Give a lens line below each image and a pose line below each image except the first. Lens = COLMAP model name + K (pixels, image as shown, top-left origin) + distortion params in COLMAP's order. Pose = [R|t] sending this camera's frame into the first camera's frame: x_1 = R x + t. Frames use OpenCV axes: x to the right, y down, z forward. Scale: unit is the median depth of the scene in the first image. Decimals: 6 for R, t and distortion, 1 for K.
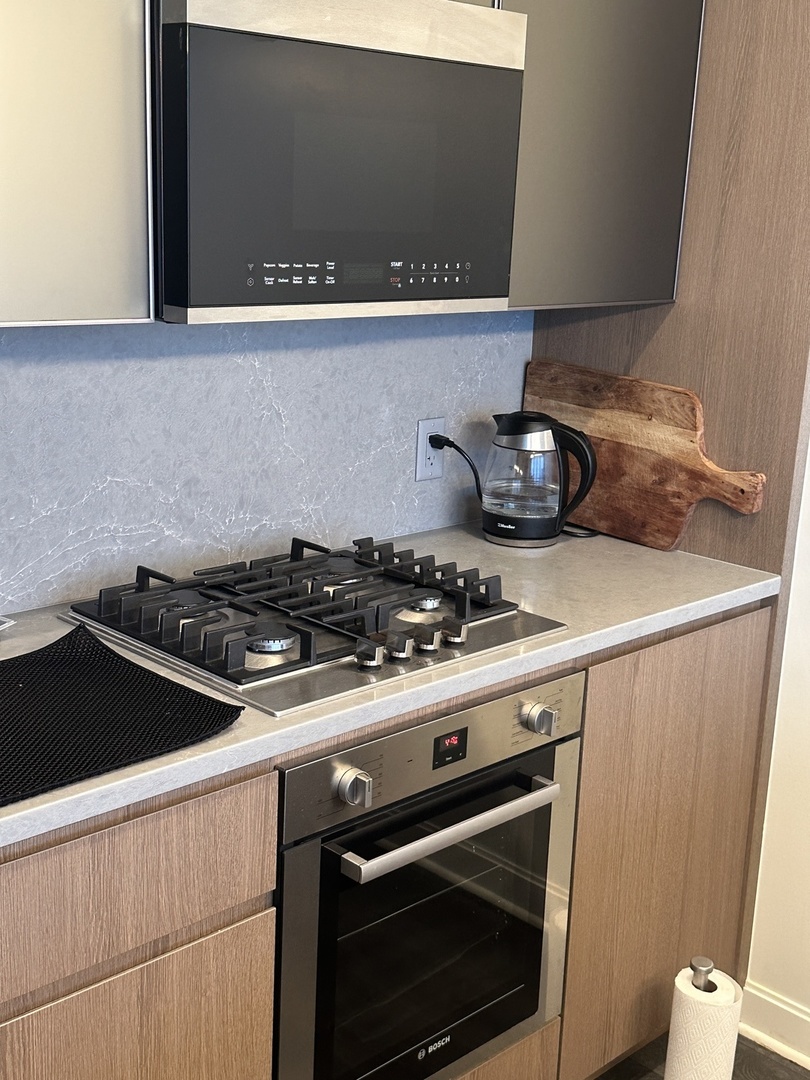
lens RADIAL K [[1334.3, 0, 397.9], [0, 1334.3, 549.5], [0, 0, 1]] dist [0.103912, 0.000000]
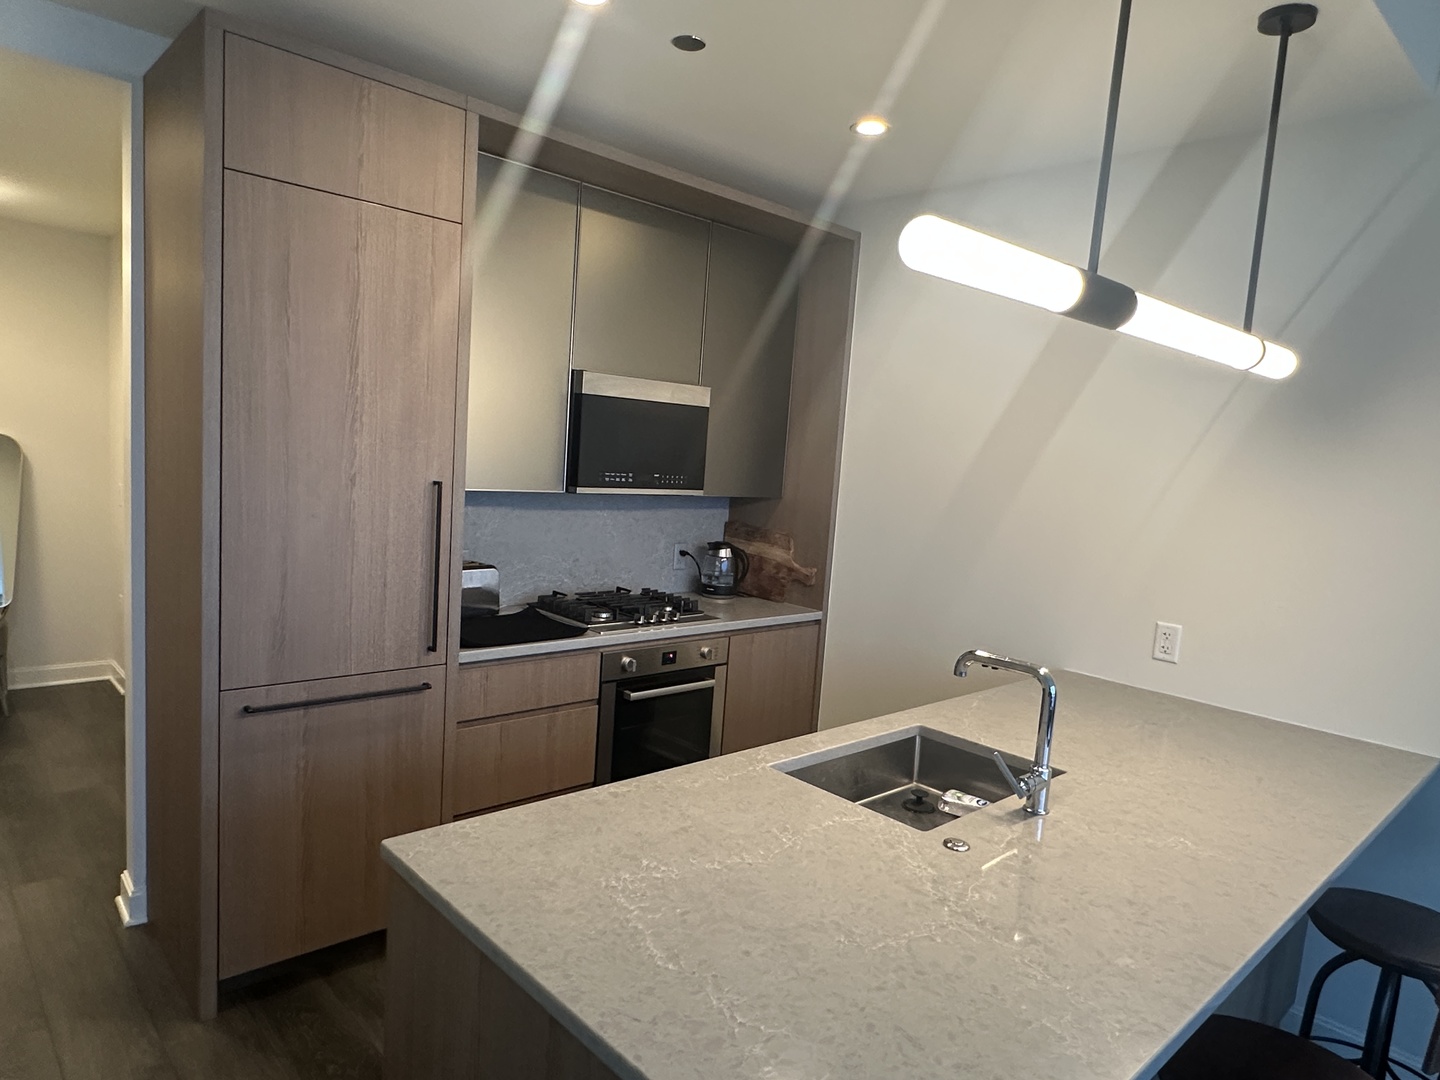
lens RADIAL K [[907.9, 0, 702.3], [0, 907.9, 553.5], [0, 0, 1]] dist [-0.014837, 0.010987]
pose [[0.999181, 0.031828, -0.024974, 0.128007], [-0.035025, 0.989499, -0.140235, 0.174708], [0.020248, 0.140994, 0.989803, -0.700389]]
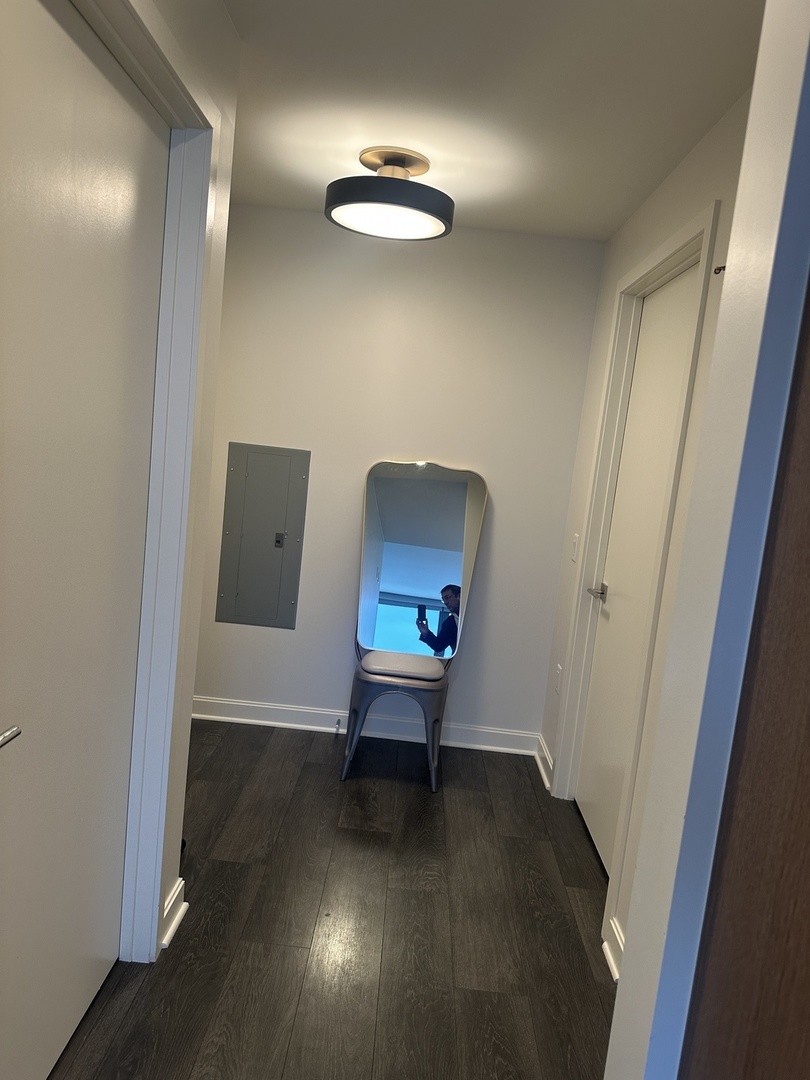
lens RADIAL K [[754.2, 0, 406.5], [0, 754.2, 538.1], [0, 0, 1]] dist [0.030234, -0.032577]
pose [[0.708568, 0.123333, -0.694781, -0.573622], [-0.251977, 0.963916, -0.085869, -0.041290], [0.659120, 0.235913, 0.714077, 0.159273]]
